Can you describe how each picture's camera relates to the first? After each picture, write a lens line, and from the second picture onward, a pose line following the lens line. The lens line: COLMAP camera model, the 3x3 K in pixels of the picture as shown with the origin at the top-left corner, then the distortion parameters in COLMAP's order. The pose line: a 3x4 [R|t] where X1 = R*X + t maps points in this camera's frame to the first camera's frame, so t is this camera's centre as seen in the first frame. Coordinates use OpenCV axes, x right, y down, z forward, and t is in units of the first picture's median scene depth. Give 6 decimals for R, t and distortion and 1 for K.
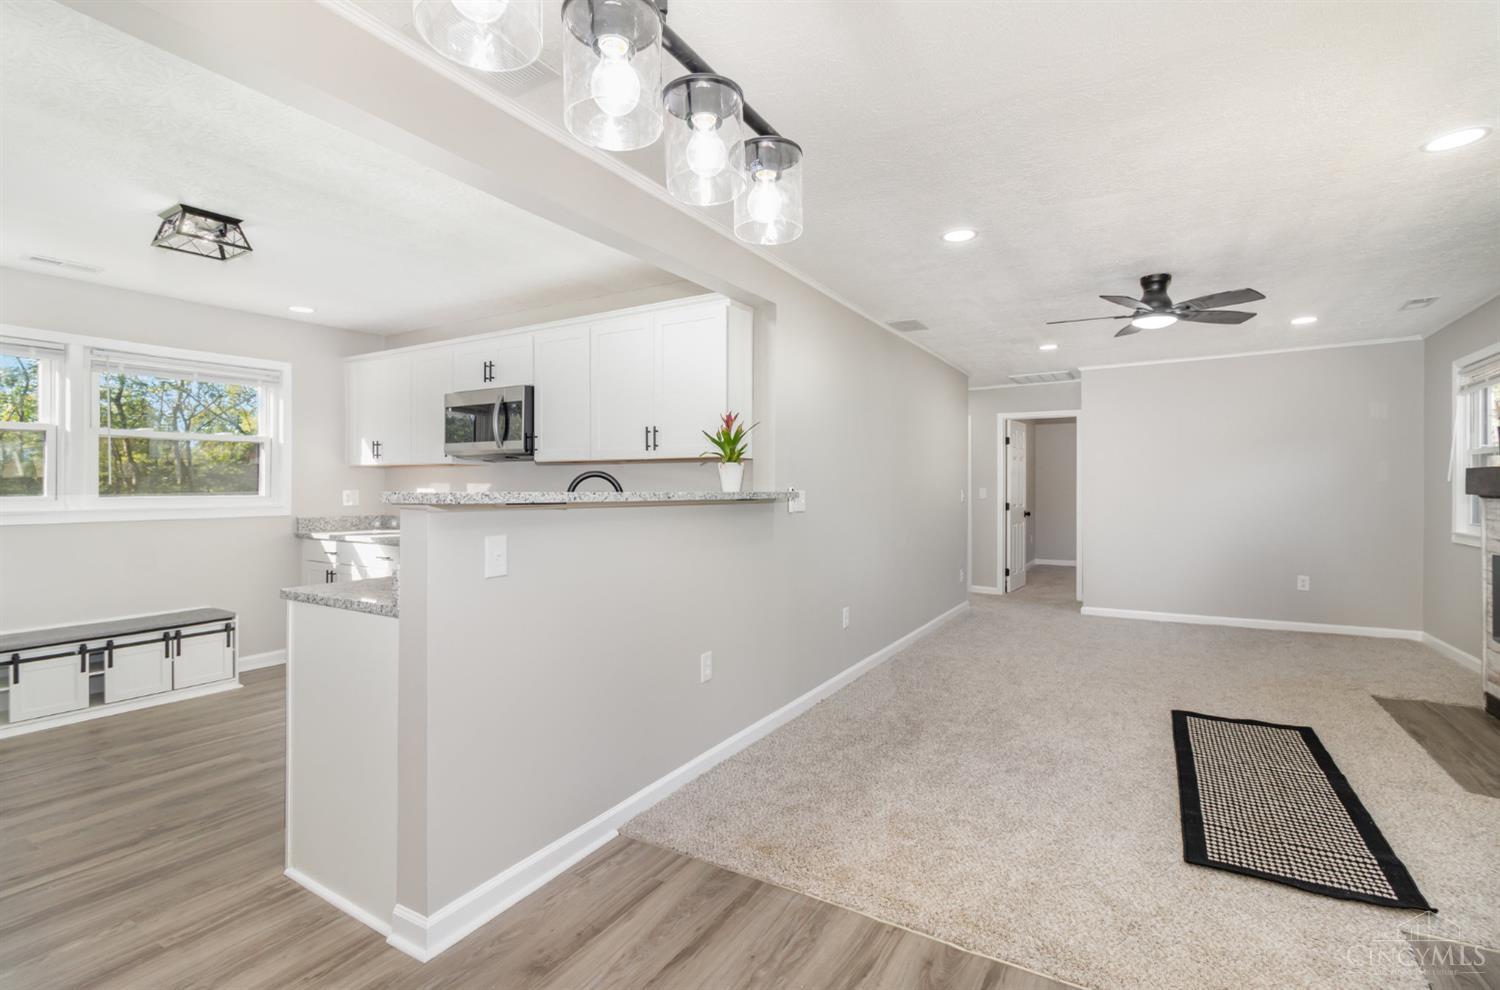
lens RADIAL K [[682.3, 0, 752.2], [0, 682.3, 487.5], [0, 0, 1]] dist [-0.001382, -0.000665]
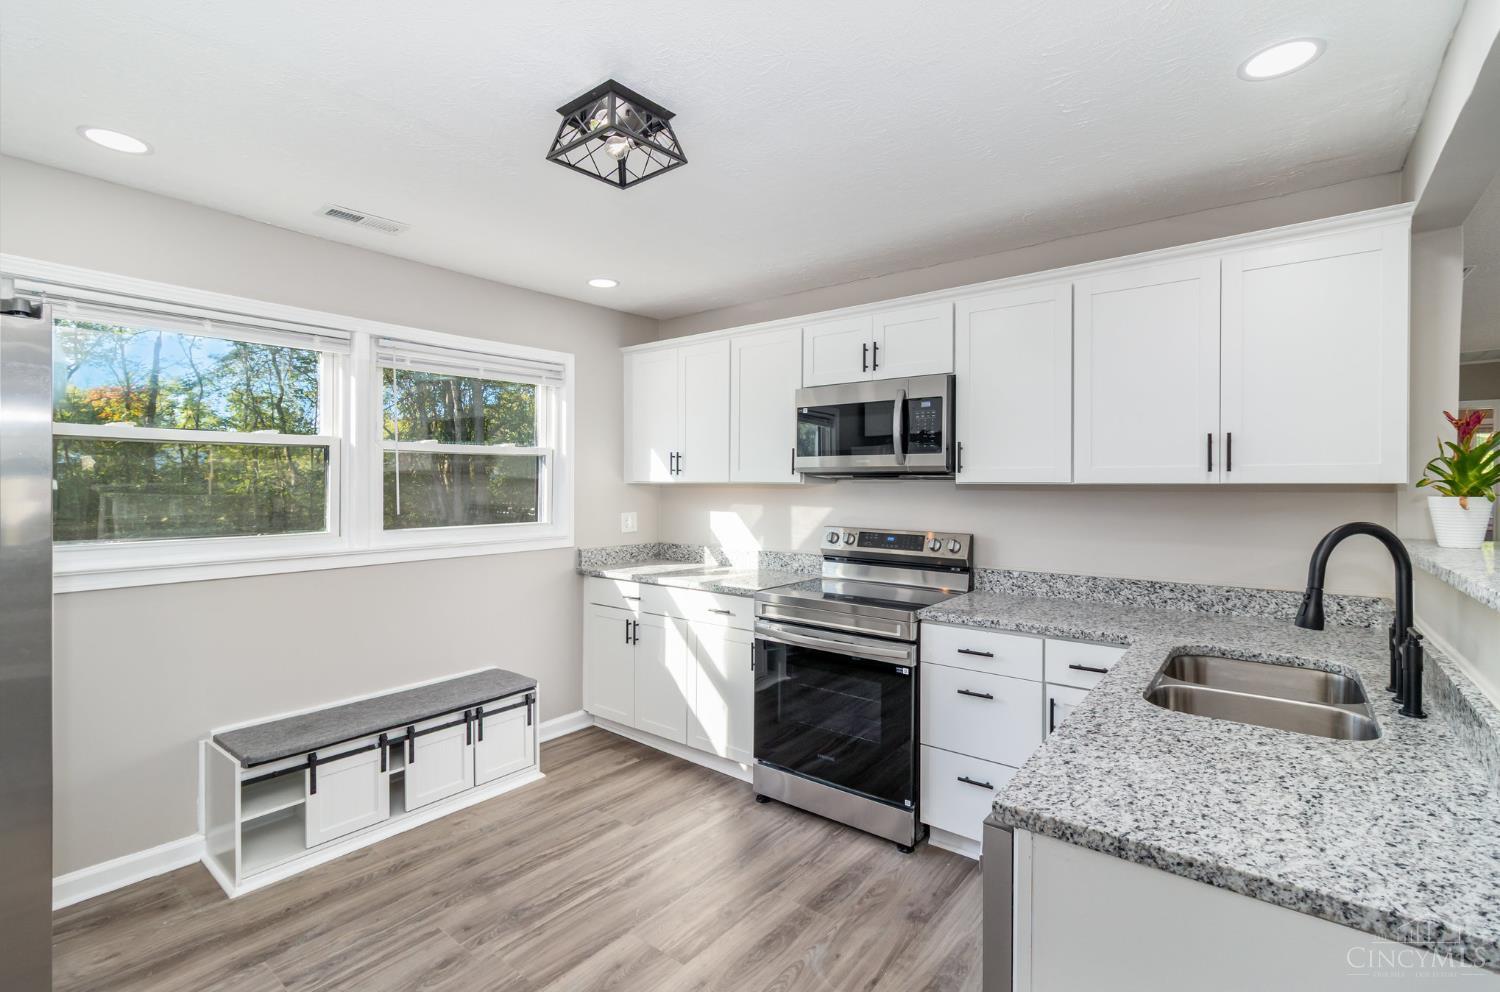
lens RADIAL K [[691.7, 0, 748.0], [0, 691.7, 486.7], [0, 0, 1]] dist [0.002855, 0.000294]
pose [[0.990615, 0.000283, -0.136679, -0.443435], [0.000174, 0.999994, 0.003329, -0.038213], [0.136679, -0.003322, 0.990610, 0.280440]]
